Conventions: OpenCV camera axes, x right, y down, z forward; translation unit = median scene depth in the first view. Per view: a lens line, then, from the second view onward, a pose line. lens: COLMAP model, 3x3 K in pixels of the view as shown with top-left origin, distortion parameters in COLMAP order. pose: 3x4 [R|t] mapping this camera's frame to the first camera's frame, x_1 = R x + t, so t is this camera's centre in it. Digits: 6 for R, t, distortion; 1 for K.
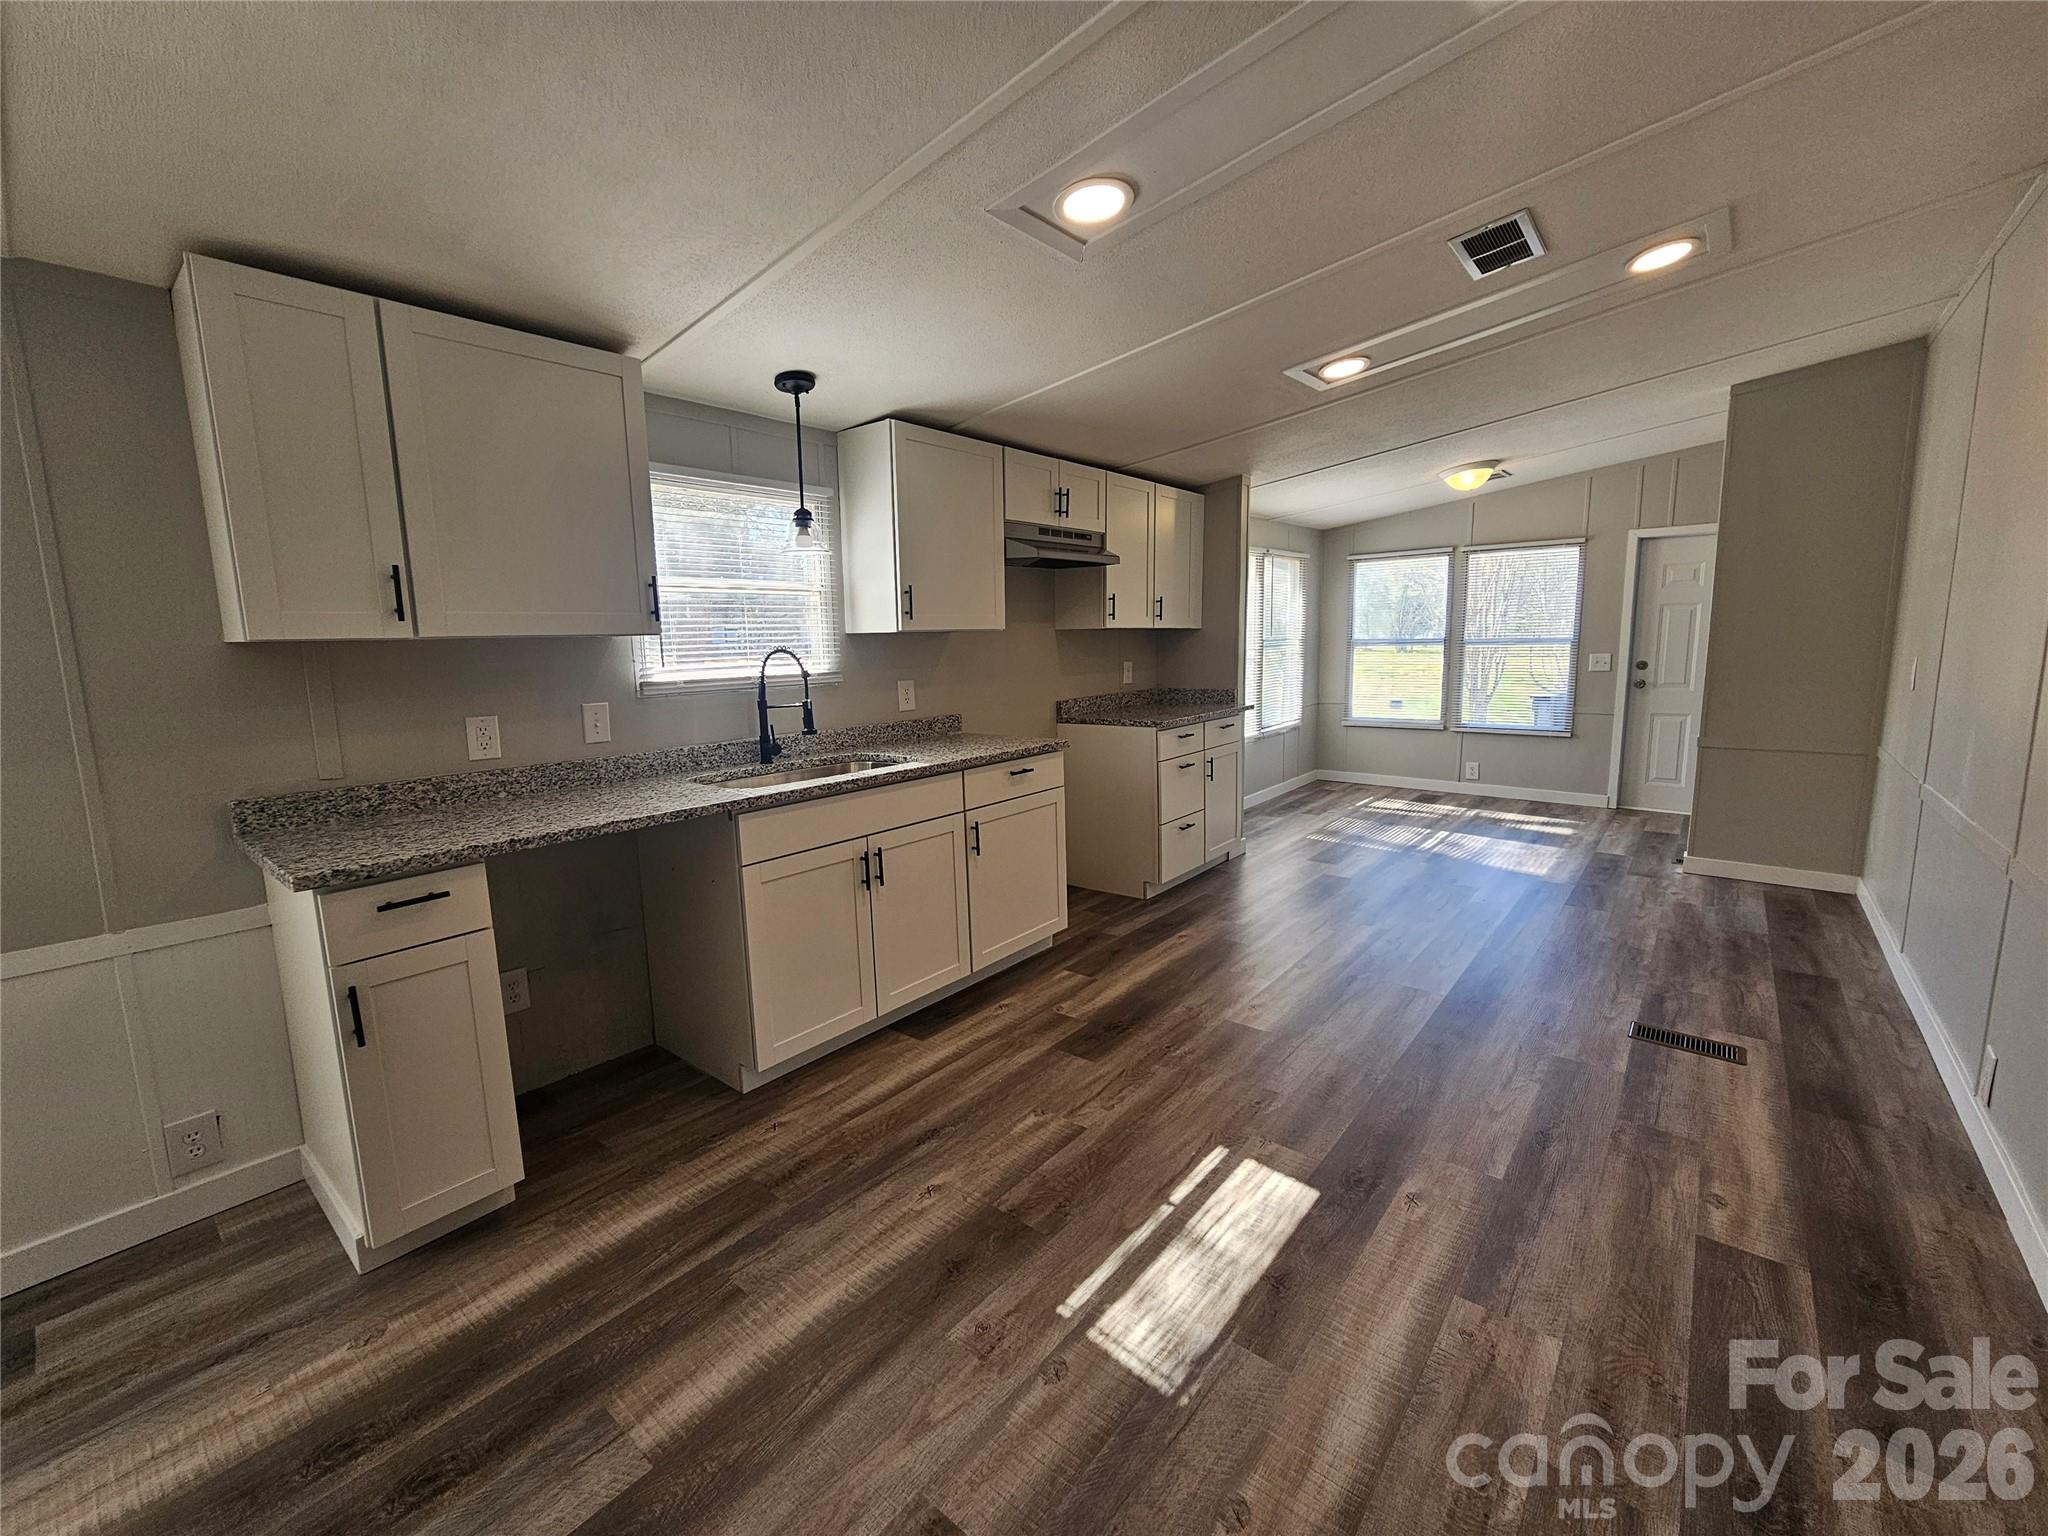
lens RADIAL K [[836.5, 0, 1018.5], [0, 836.5, 763.5], [0, 0, 1]] dist [-0.005195, 0.001728]
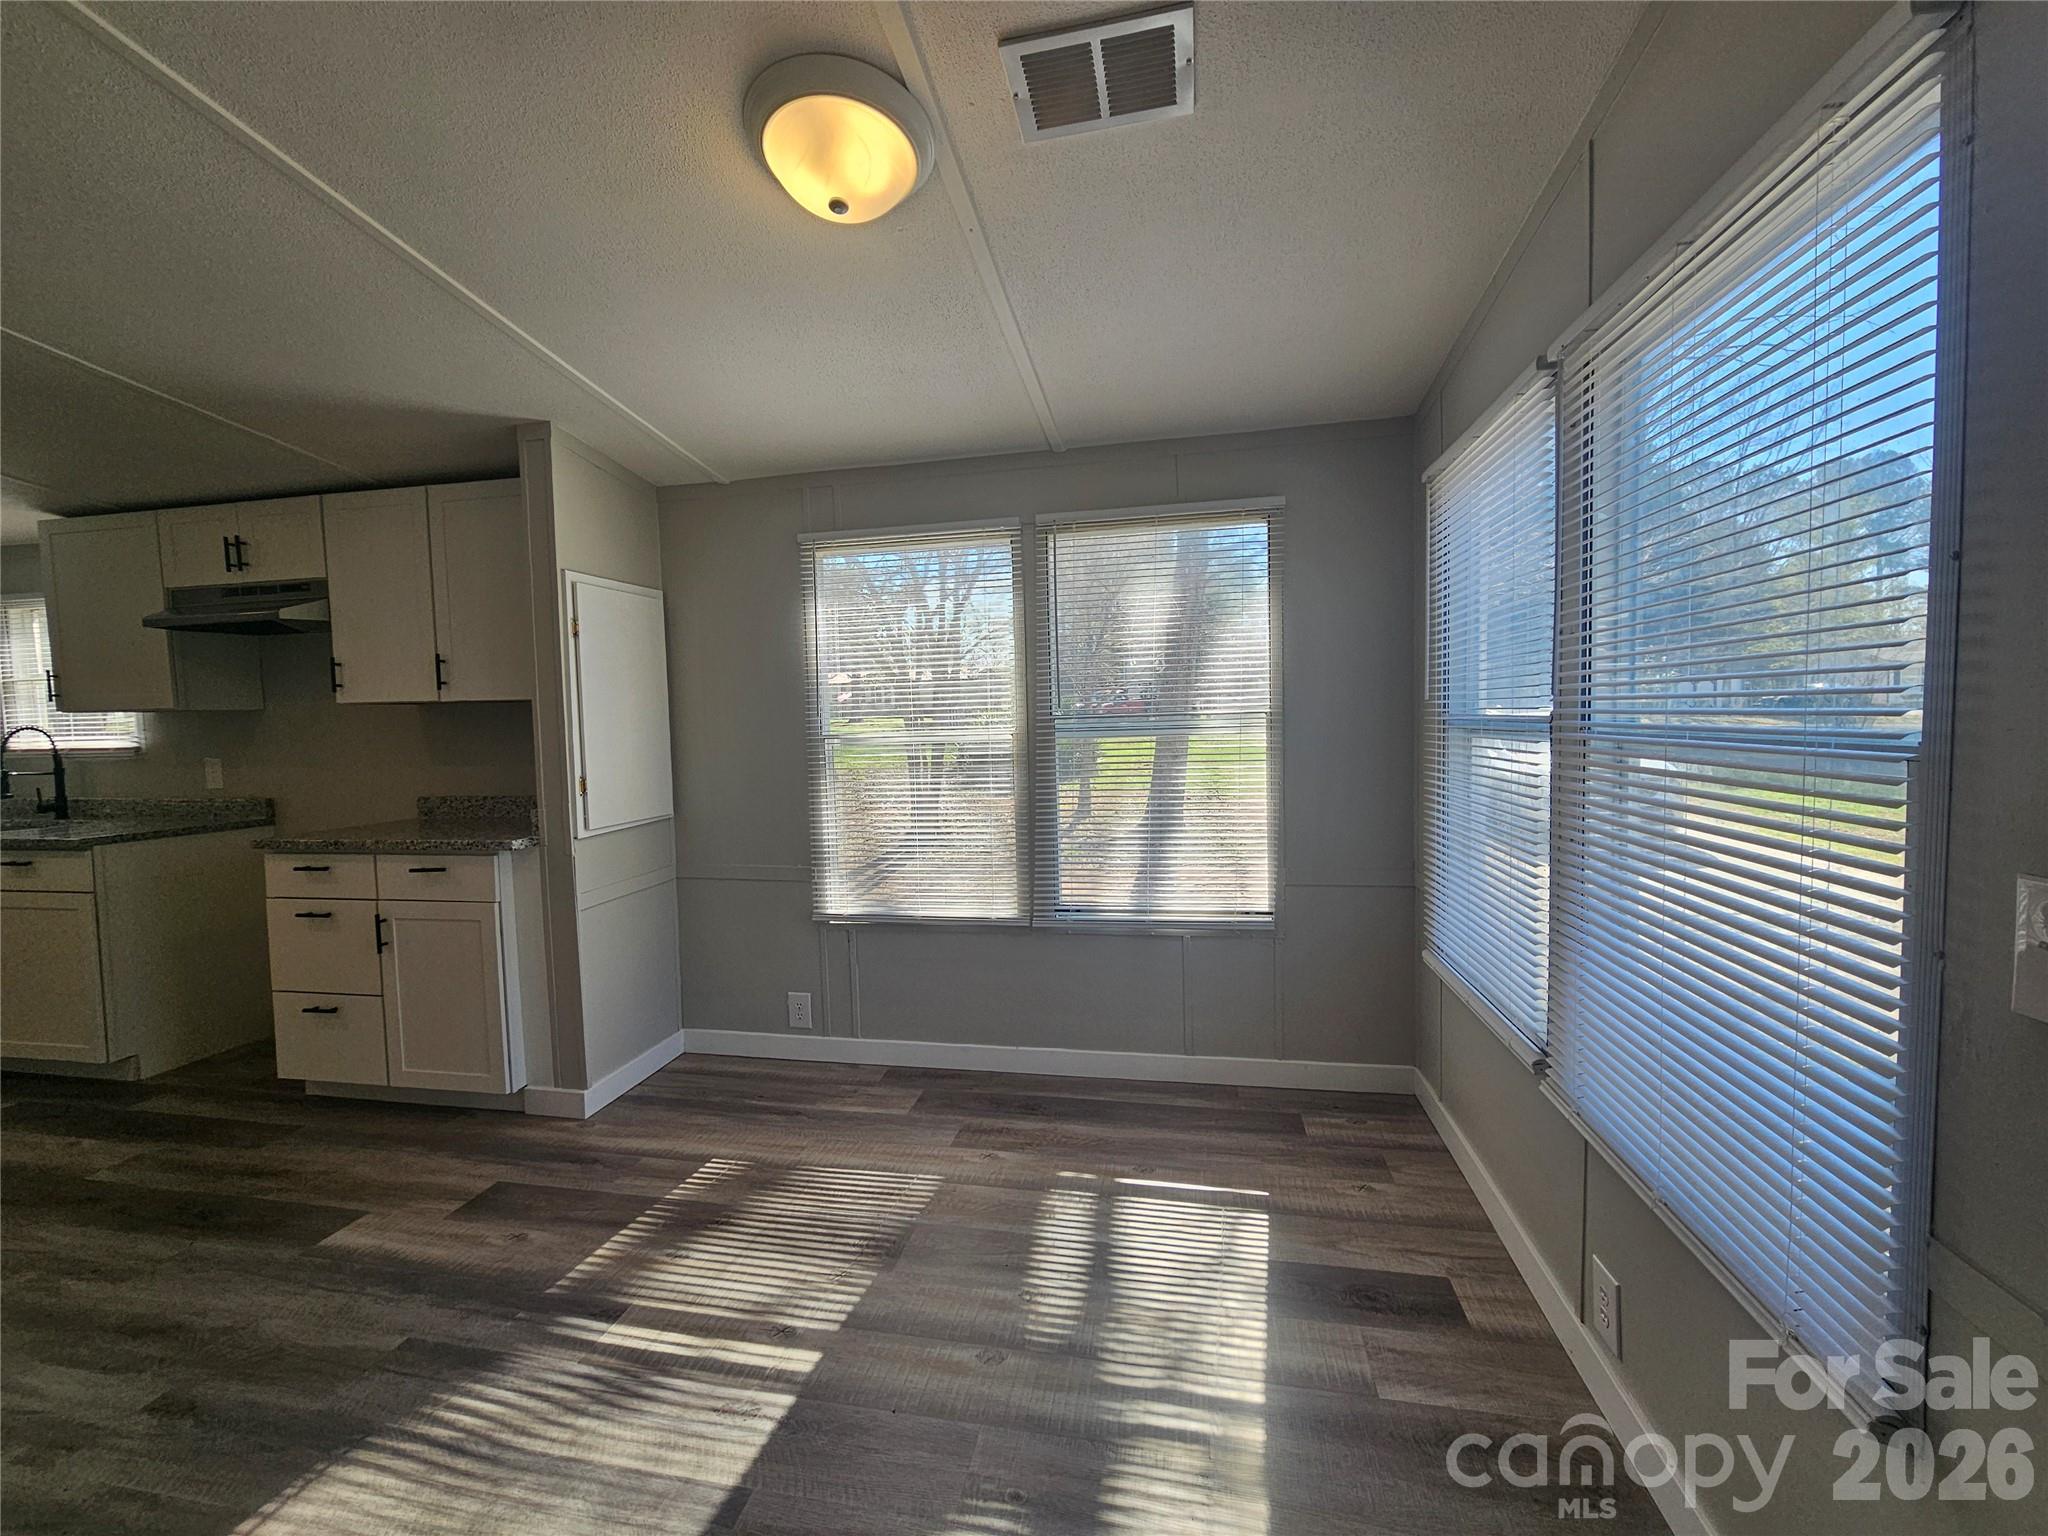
lens RADIAL K [[836.5, 0, 1026.5], [0, 836.5, 762.0], [0, 0, 1]] dist [-0.005195, 0.001728]
pose [[0.483012, 0.062815, -0.873358, 1.550238], [-0.121302, 0.992606, 0.004305, -0.279444], [0.867171, 0.103861, 0.487060, 1.744112]]
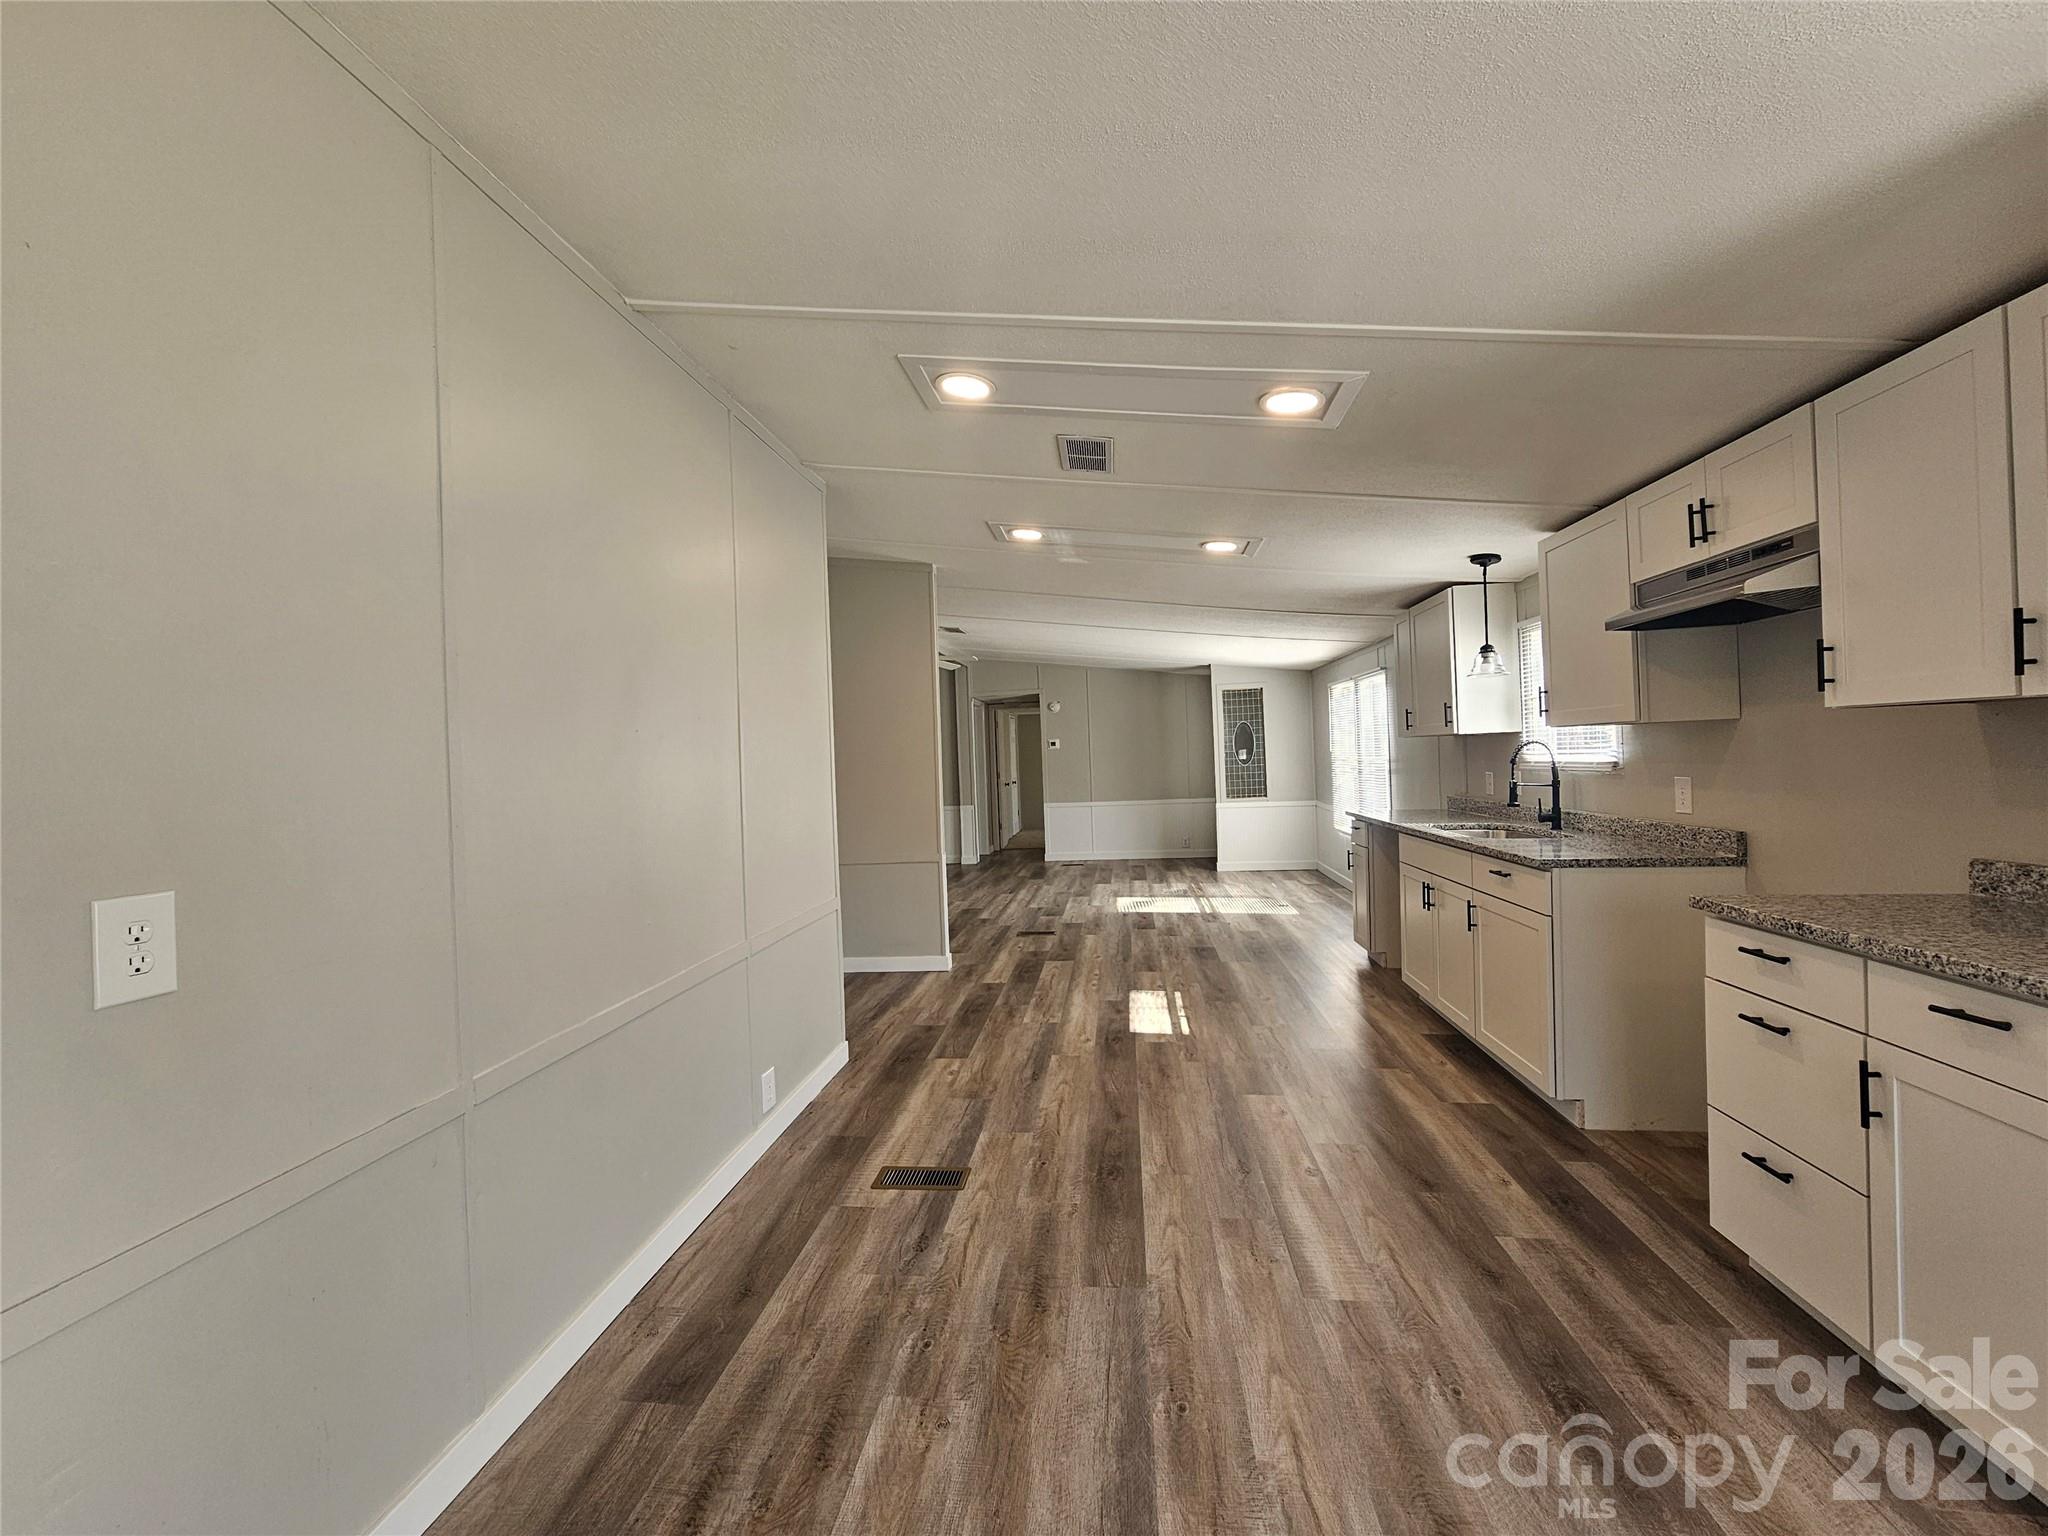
lens RADIAL K [[836.5, 0, 1014.5], [0, 836.5, 762.7], [0, 0, 1]] dist [-0.005195, 0.001728]
pose [[-0.840454, 0.053523, -0.539234, 1.147716], [-0.028442, 0.989381, 0.142534, -0.277462], [0.541136, 0.135130, -0.830007, 1.713260]]
